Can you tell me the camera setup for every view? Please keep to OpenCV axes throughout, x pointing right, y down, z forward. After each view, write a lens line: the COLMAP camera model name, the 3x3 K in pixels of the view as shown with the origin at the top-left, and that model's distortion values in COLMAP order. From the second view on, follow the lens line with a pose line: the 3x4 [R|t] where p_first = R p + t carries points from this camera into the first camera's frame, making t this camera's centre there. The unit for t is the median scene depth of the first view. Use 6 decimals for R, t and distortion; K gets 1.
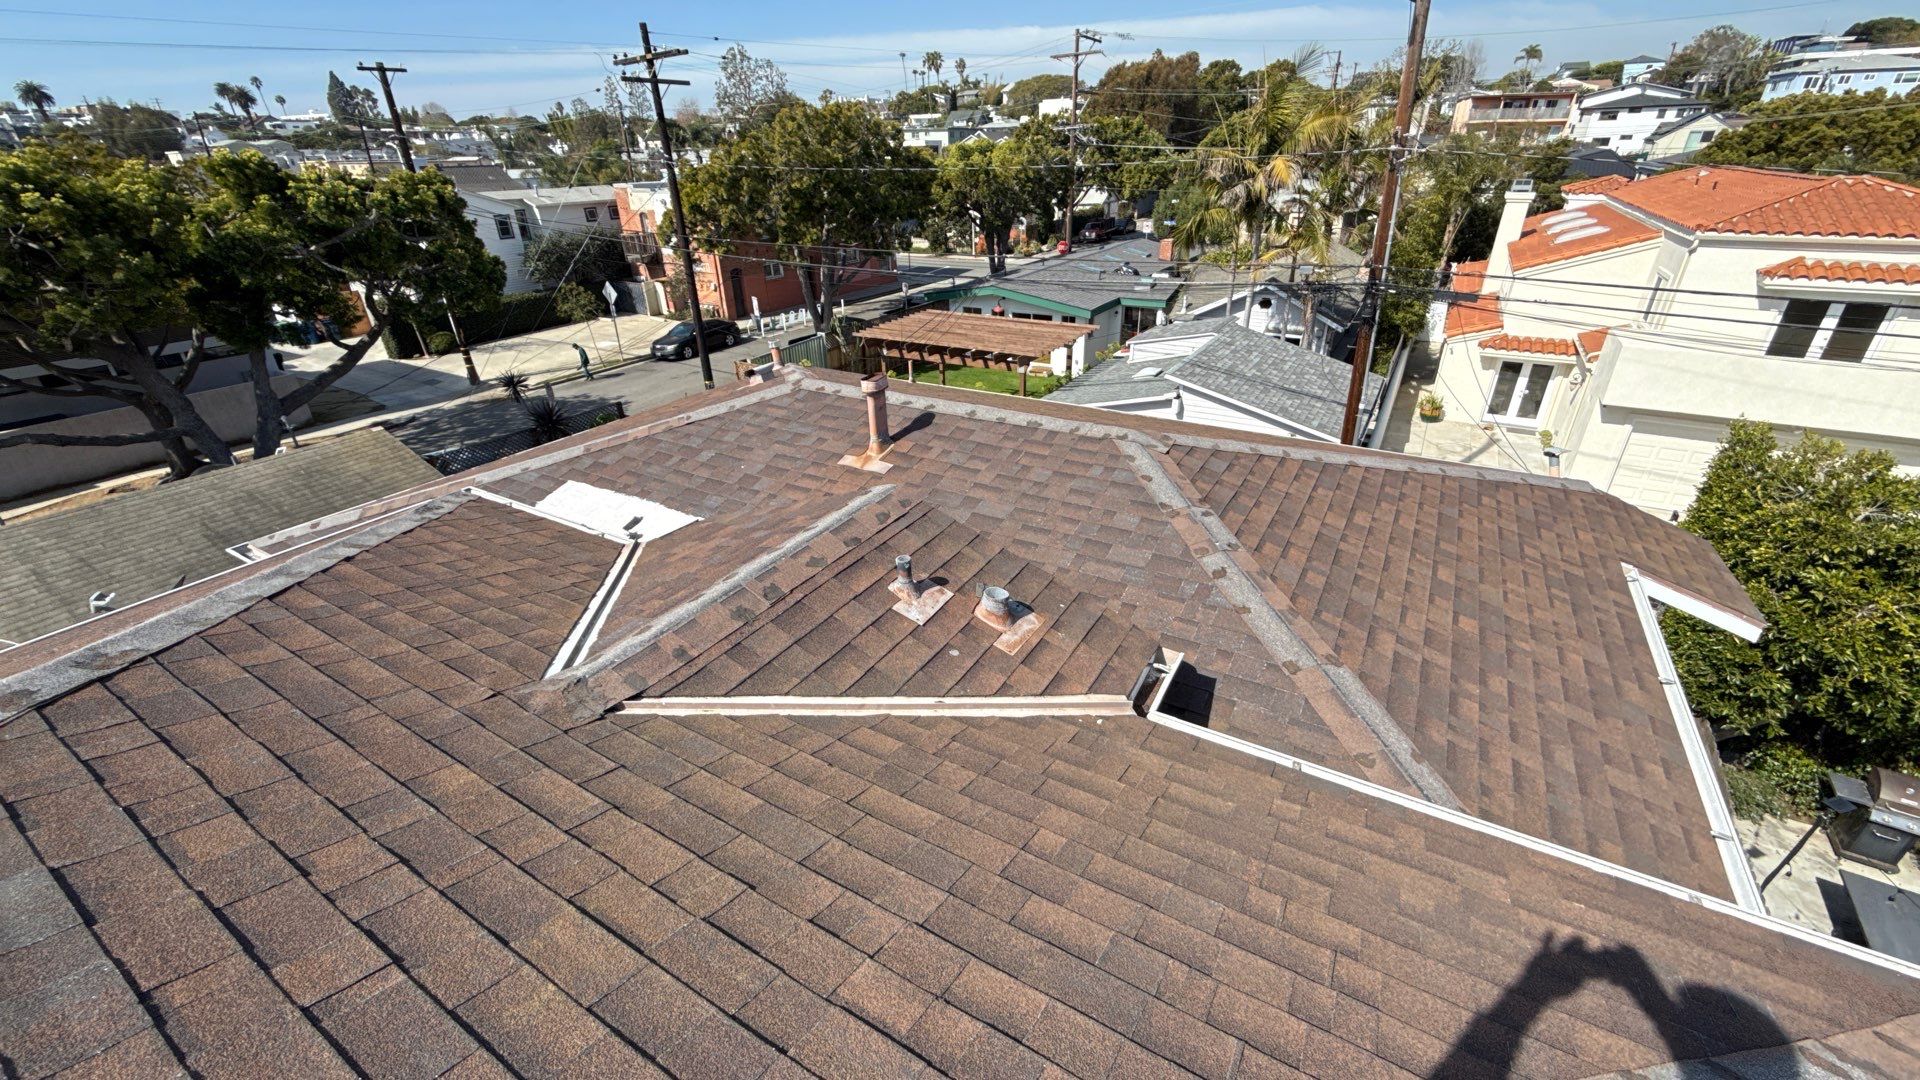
lens RADIAL K [[764.0, 0, 963.7], [0, 764.0, 539.8], [0, 0, 1]] dist [-0.000029, 0.000079]
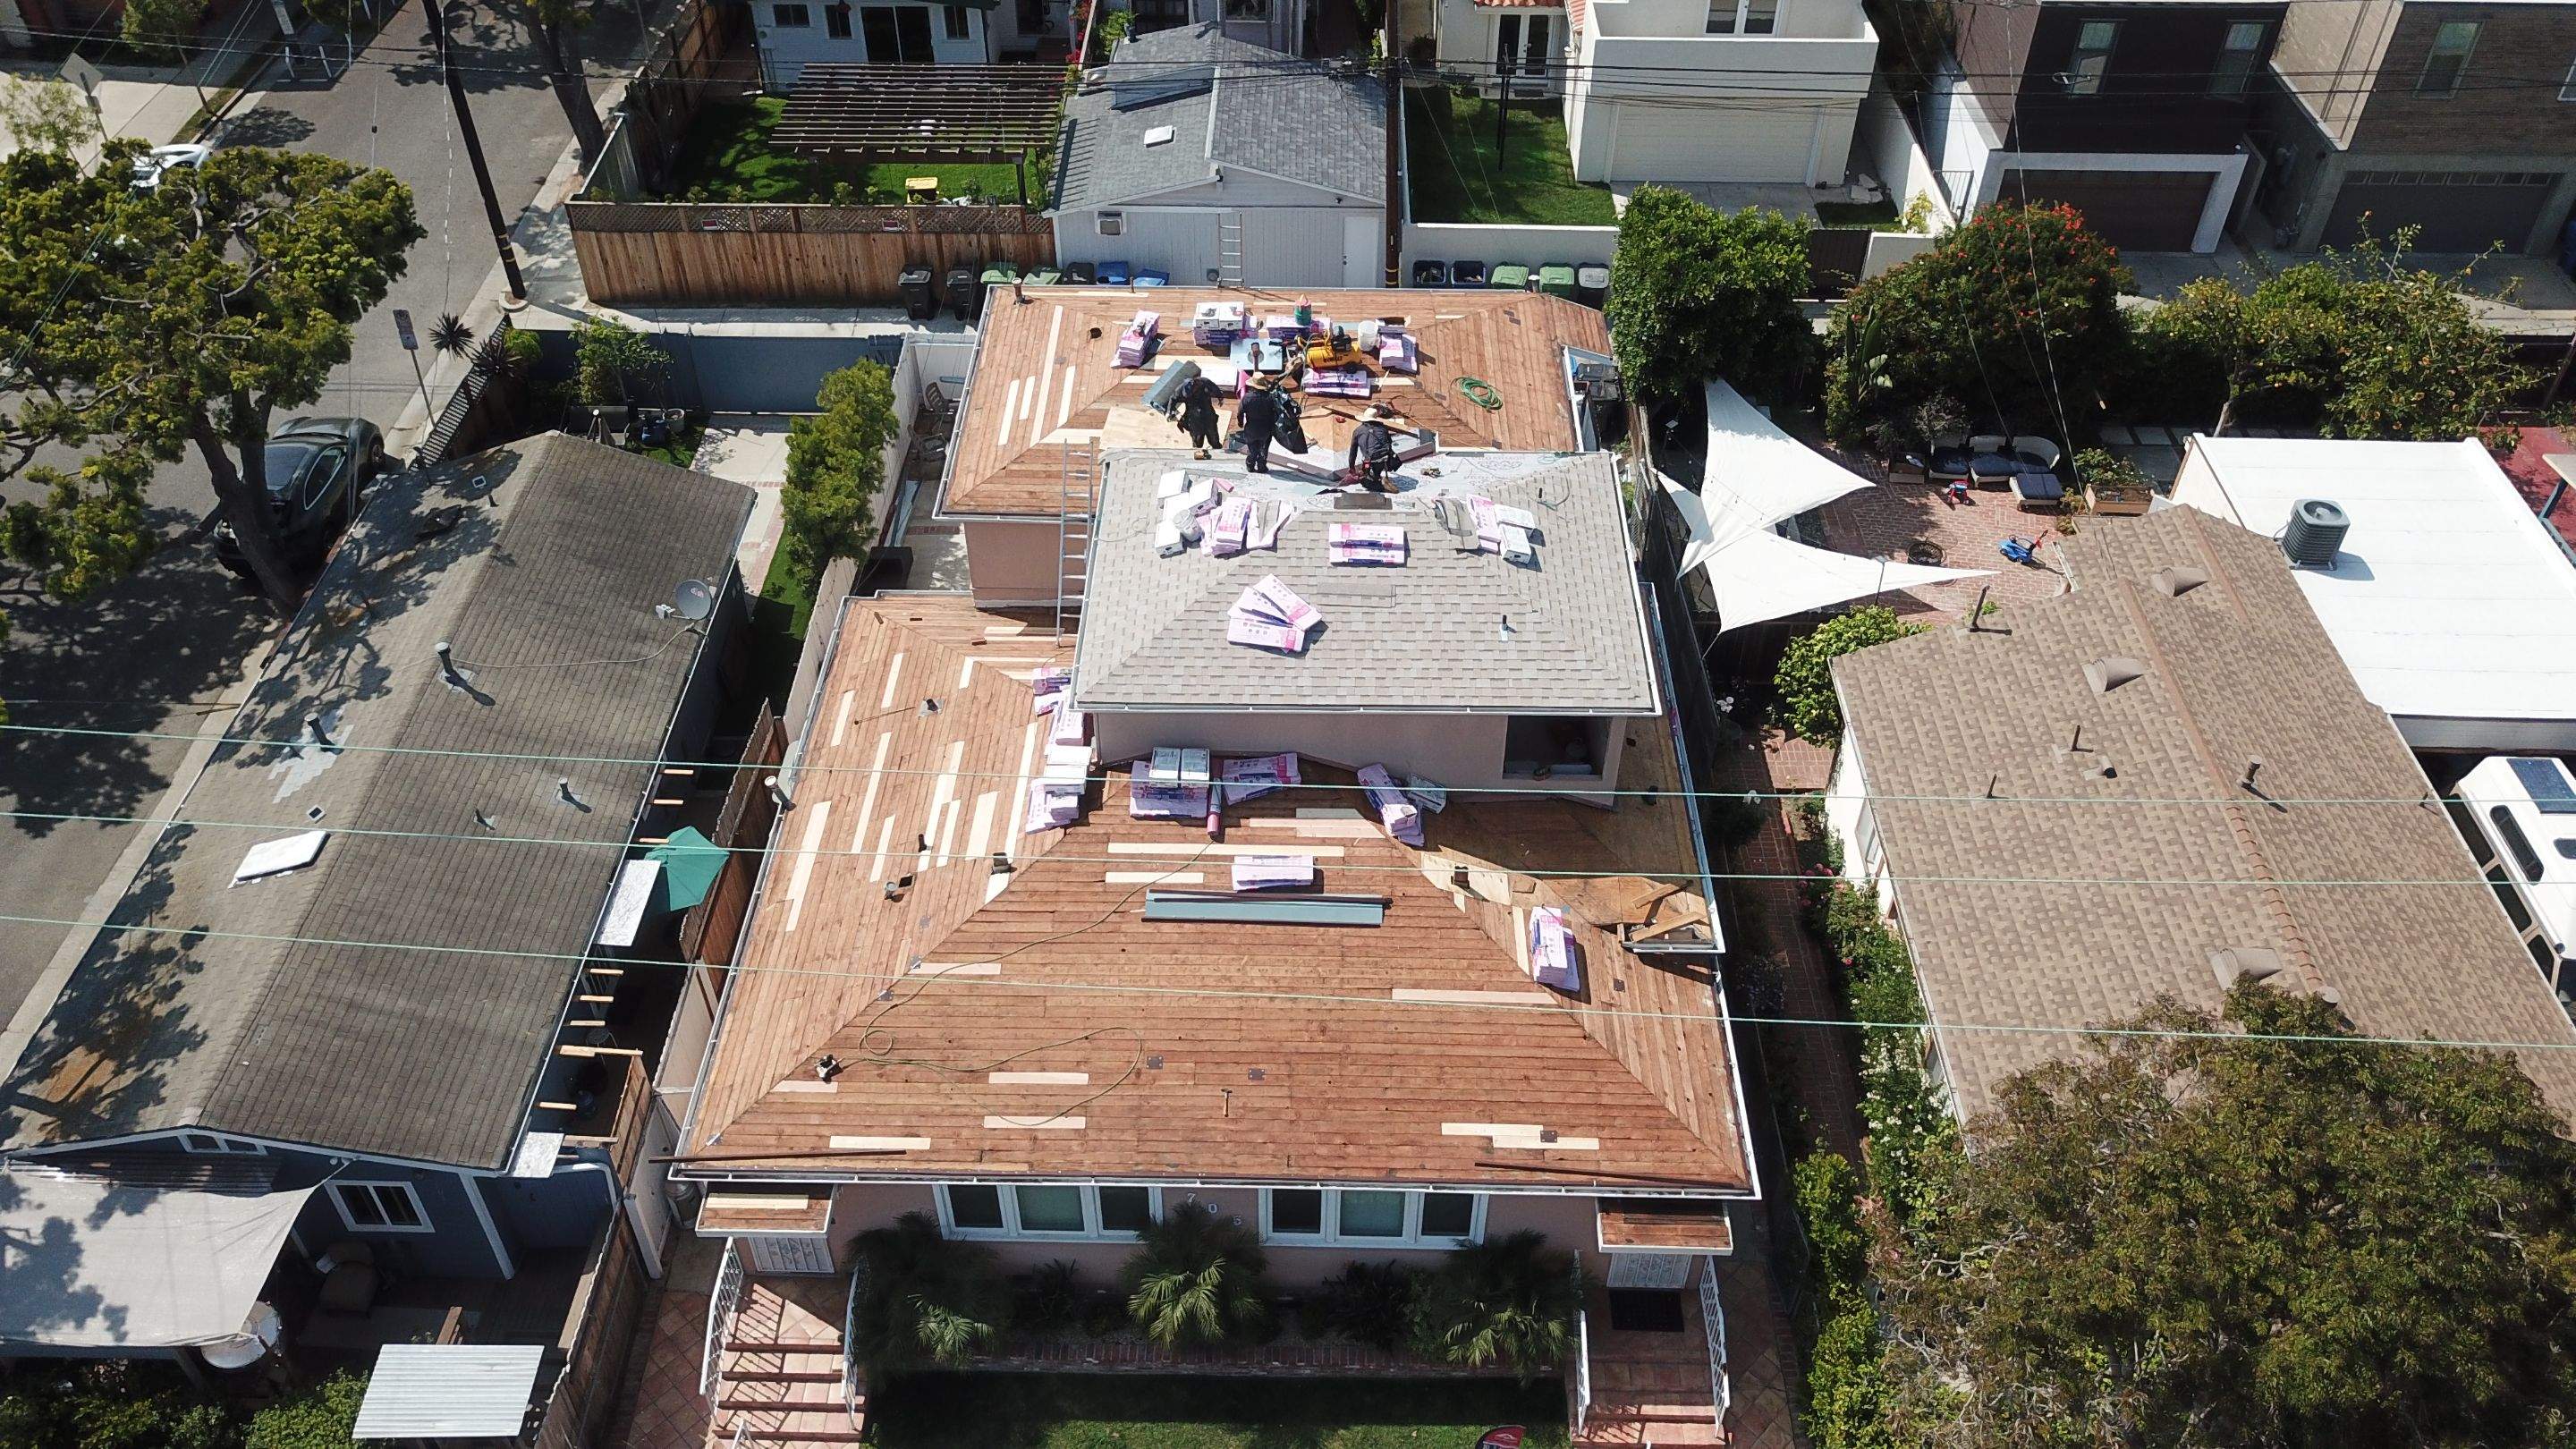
lens RADIAL K [[1973.4, 0, 1276.8], [0, 1973.4, 712.8], [0, 0, 1]] dist [0.011089, -0.000923]
pose [[0.870249, -0.314612, 0.379059, -0.784306], [0.208763, 0.932512, 0.294687, -0.274797], [-0.446189, -0.177318, 0.877197, -1.271291]]
